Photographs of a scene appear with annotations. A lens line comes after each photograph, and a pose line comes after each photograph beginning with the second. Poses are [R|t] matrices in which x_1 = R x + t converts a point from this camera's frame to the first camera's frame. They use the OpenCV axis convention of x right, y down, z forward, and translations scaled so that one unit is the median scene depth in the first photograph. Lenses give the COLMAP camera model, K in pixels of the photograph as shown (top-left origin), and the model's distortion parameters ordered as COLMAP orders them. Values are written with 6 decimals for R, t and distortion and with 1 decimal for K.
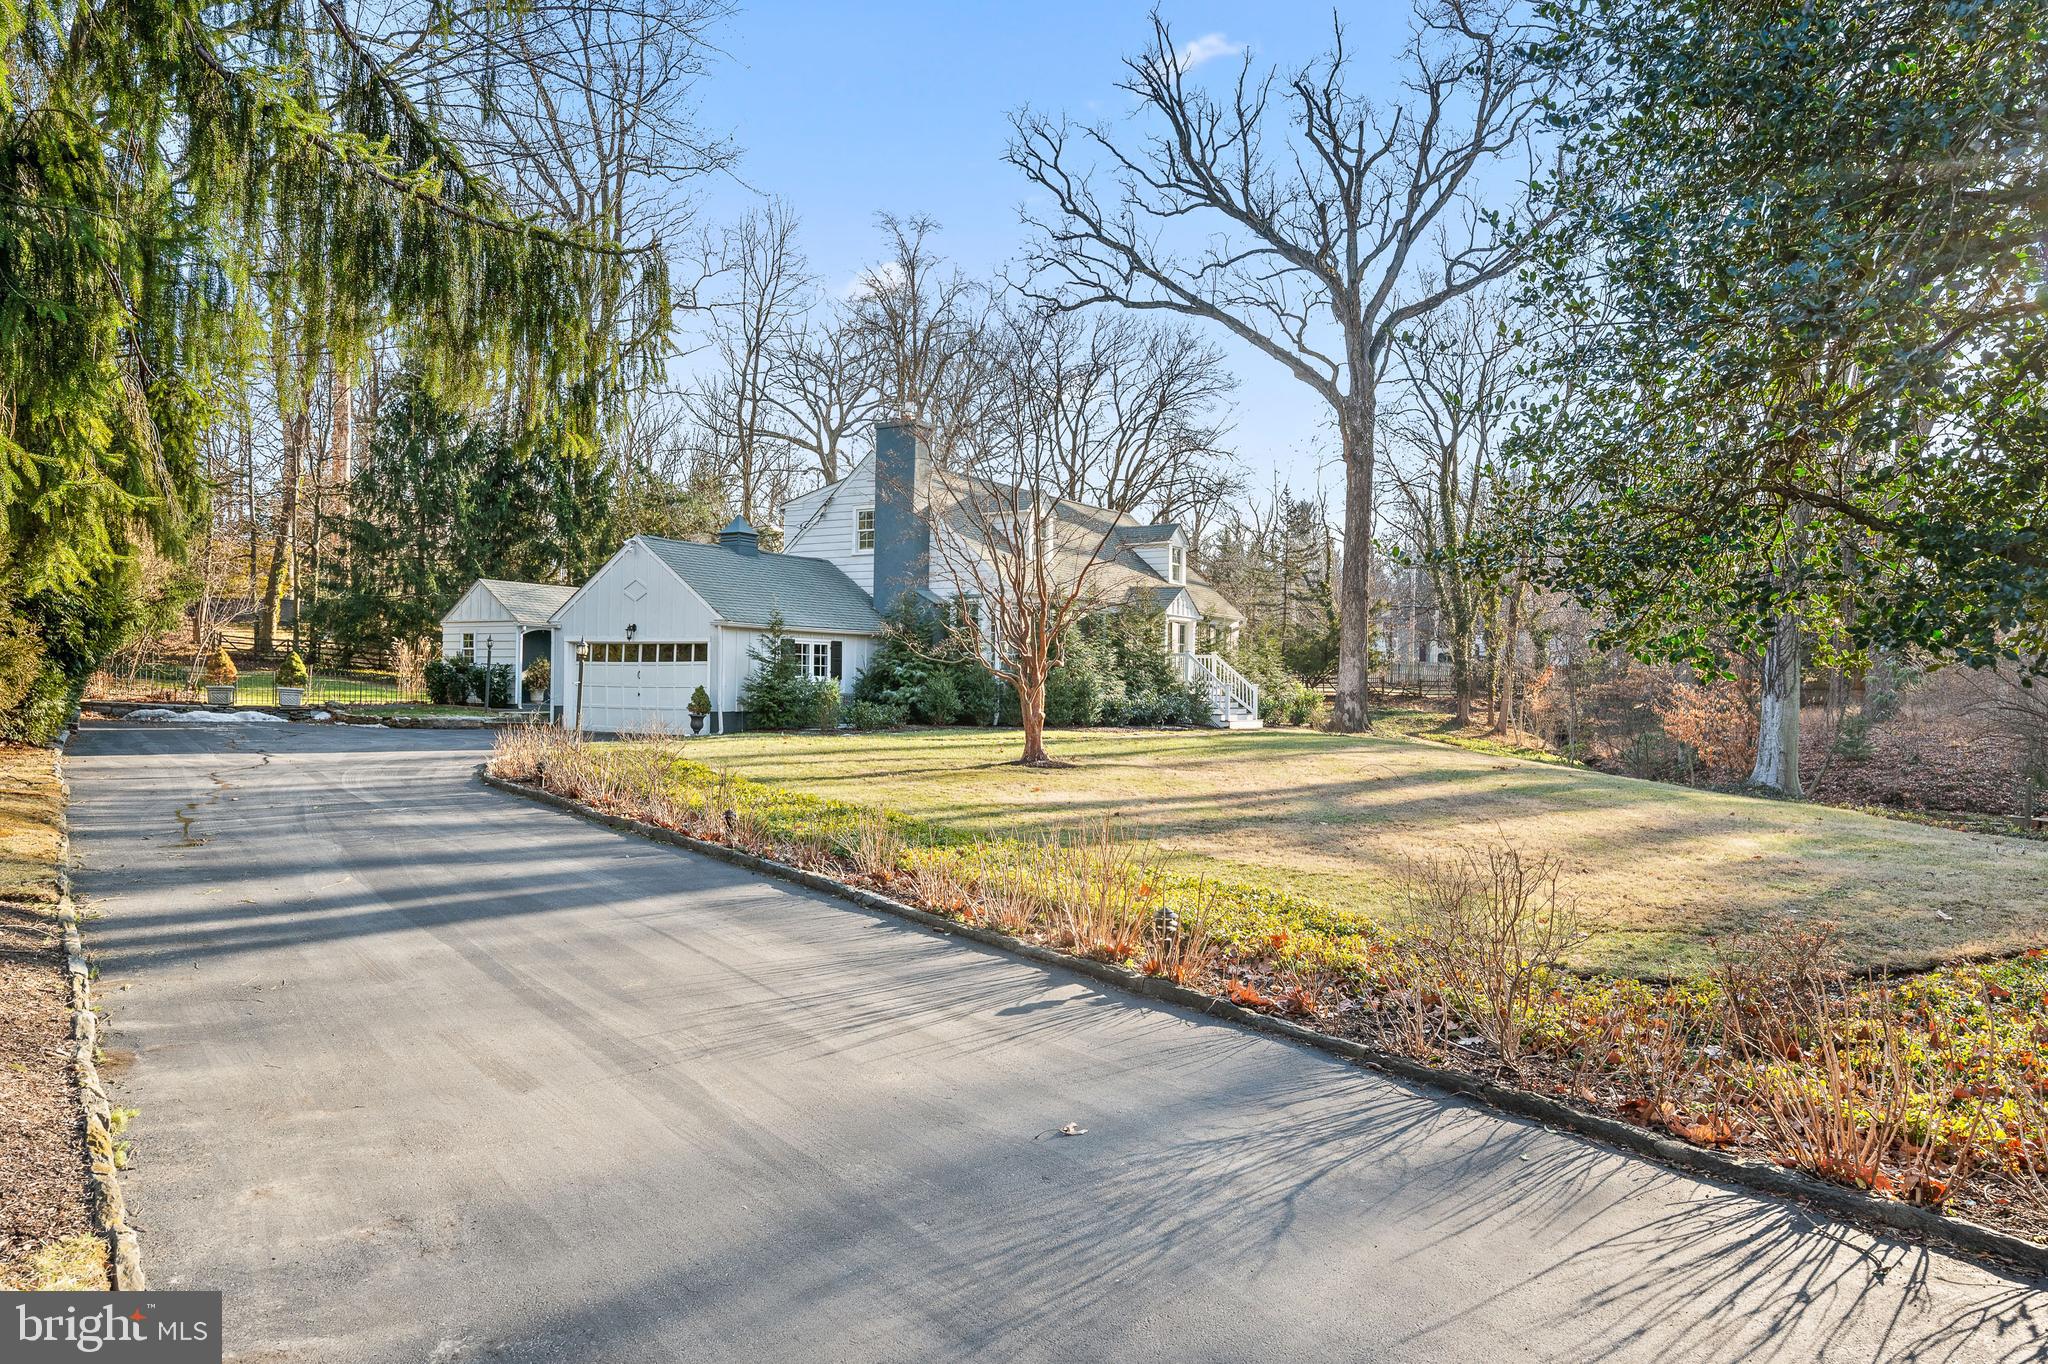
lens RADIAL K [[1409.7, 0, 1024.0], [0, 1409.7, 682.0], [0, 0, 1]] dist [-0.002110, -0.000236]
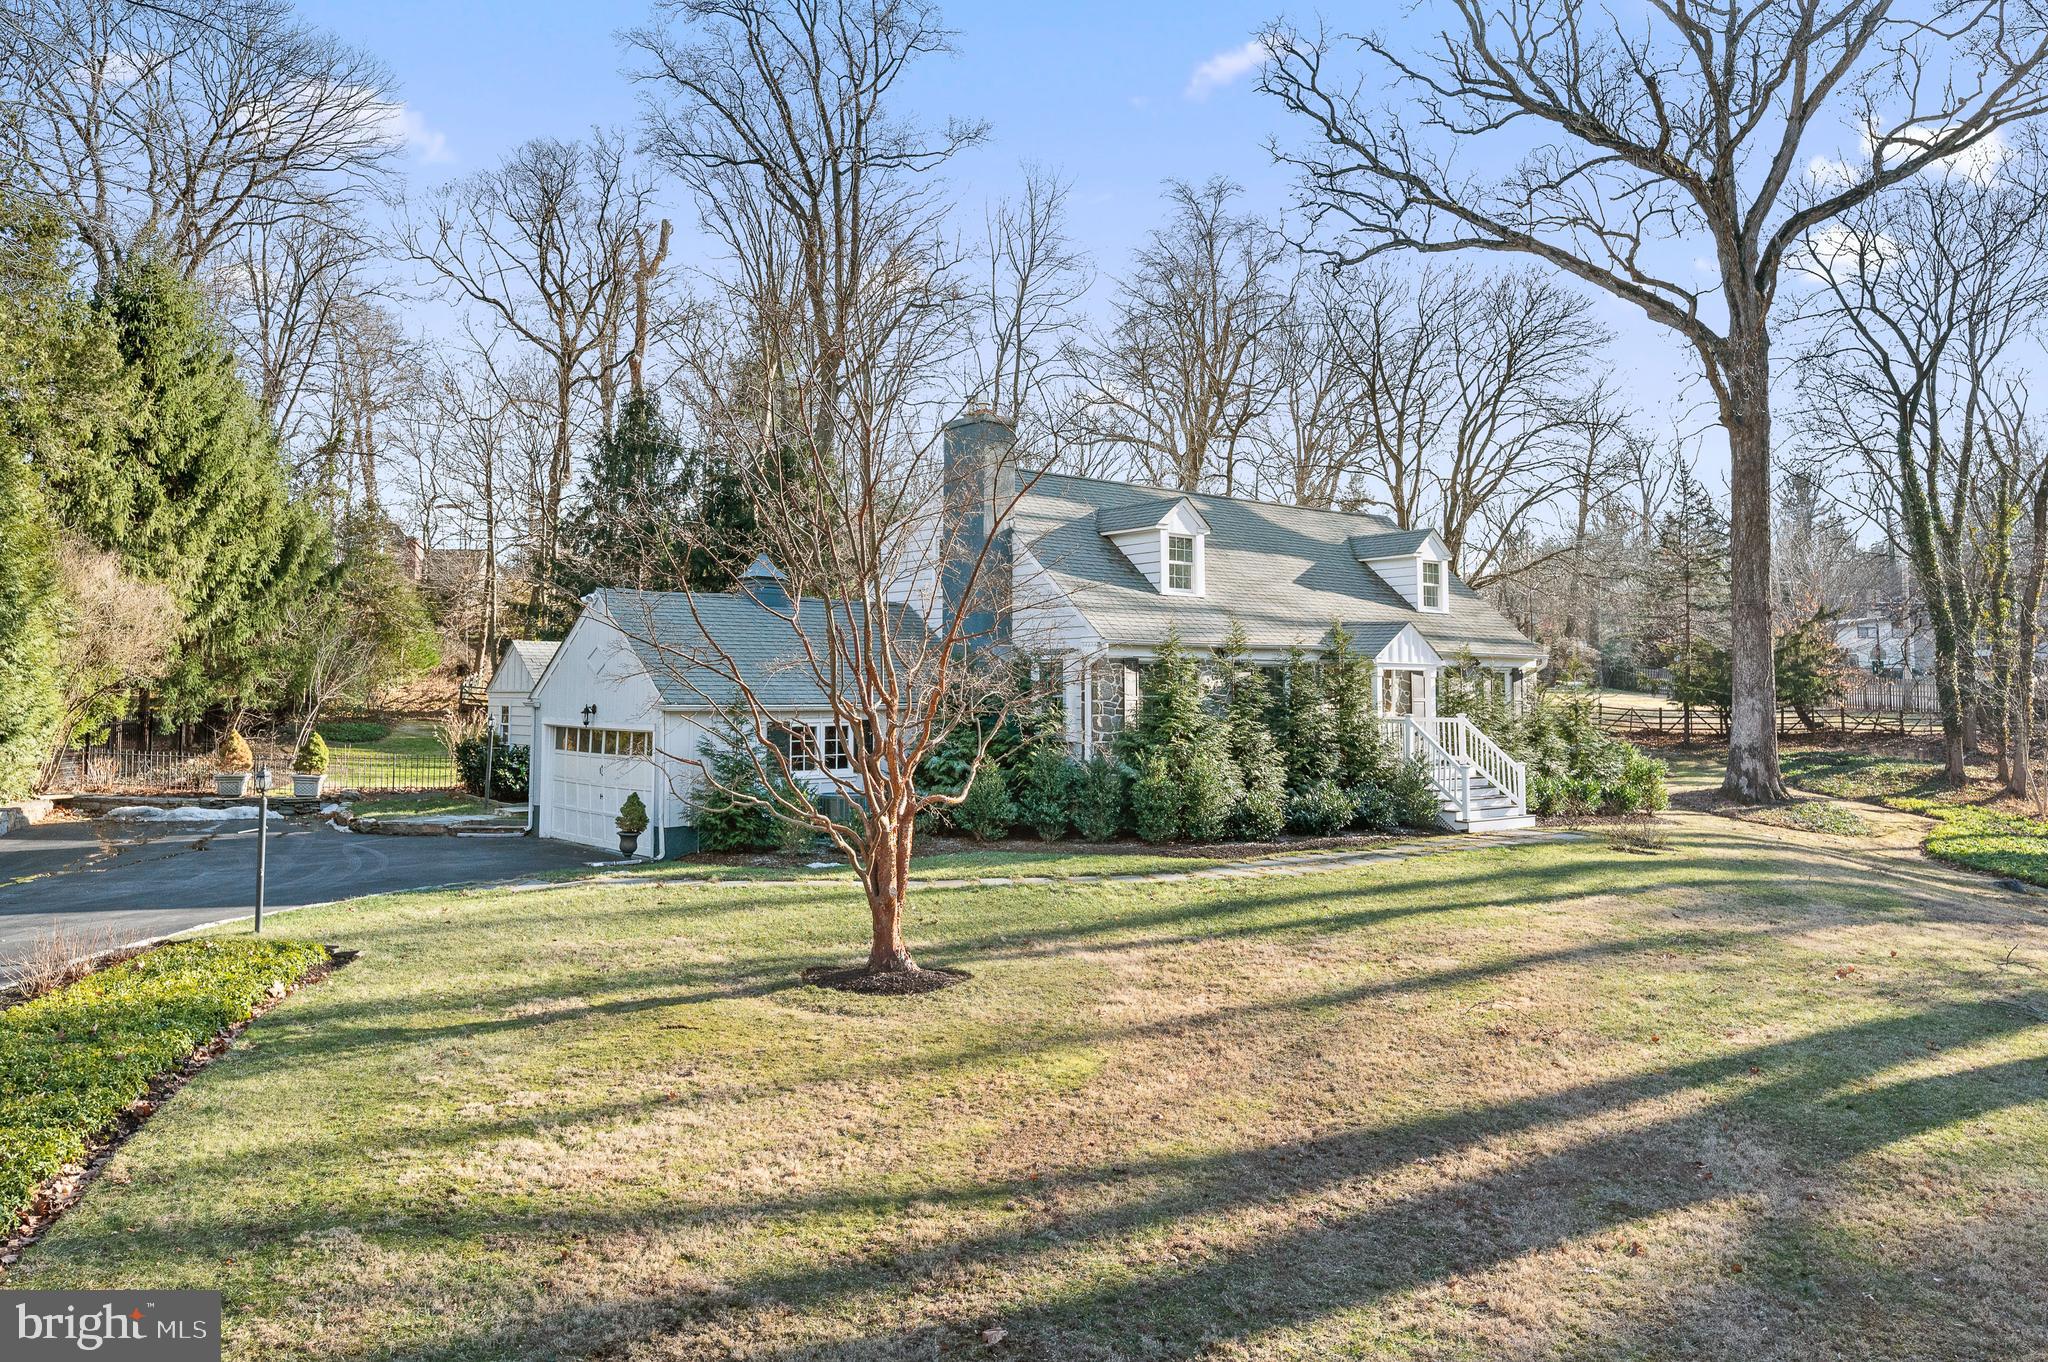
lens RADIAL K [[1450.3, 0, 1023.1], [0, 1450.3, 589.6], [0, 0, 1]] dist [0.003226, 0.001588]
pose [[0.952054, -0.035701, -0.303840, 0.107826], [0.015321, 0.997485, -0.069197, -0.025959], [0.305546, 0.061224, 0.950207, 0.183266]]
